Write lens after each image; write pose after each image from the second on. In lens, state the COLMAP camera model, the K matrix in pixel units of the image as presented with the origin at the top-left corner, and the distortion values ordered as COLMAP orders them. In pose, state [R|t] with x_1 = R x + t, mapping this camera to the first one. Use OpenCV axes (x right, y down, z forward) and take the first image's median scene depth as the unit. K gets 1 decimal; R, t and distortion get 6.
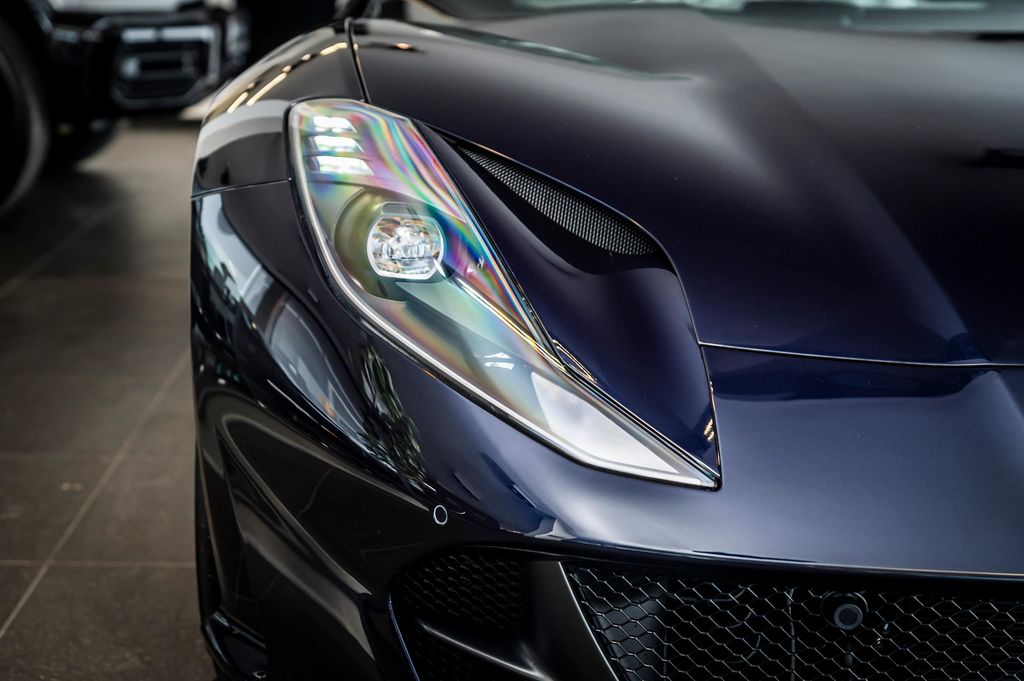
lens RADIAL K [[1950.9, 0, 511.1], [0, 1950.9, 344.8], [0, 0, 1]] dist [0.004114, 0.000000]
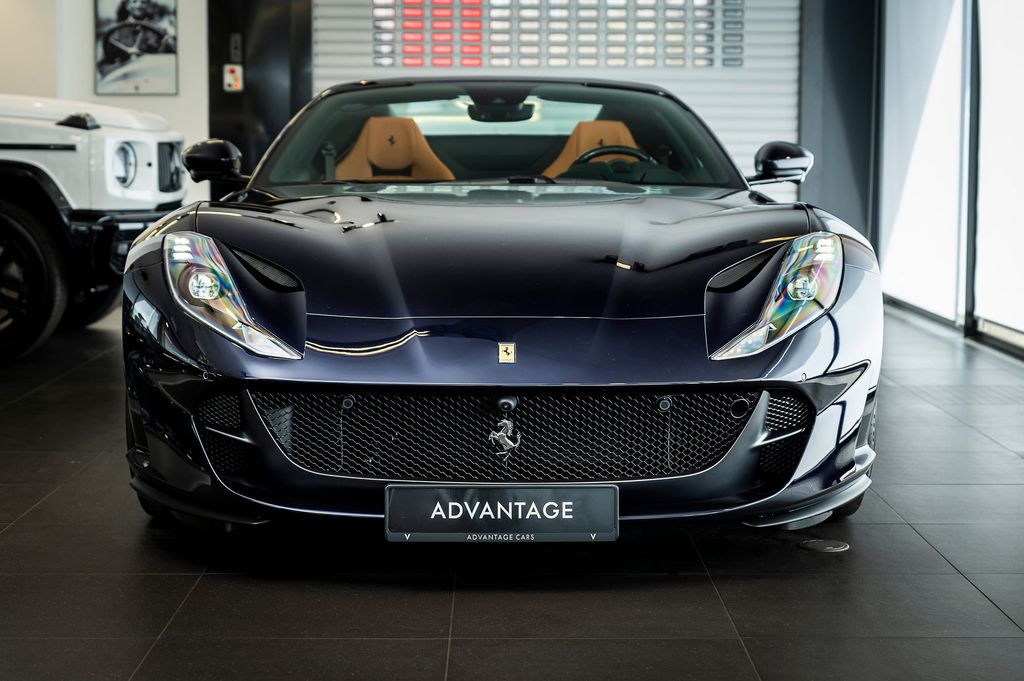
lens RADIAL K [[1950.9, 0, 513.7], [0, 1950.9, 337.5], [0, 0, 1]] dist [0.004114, 0.000000]
pose [[0.999861, -0.014630, -0.008004, 0.355513], [0.013663, 0.993860, -0.109802, 0.290688], [0.009562, 0.109677, 0.993921, -1.455093]]
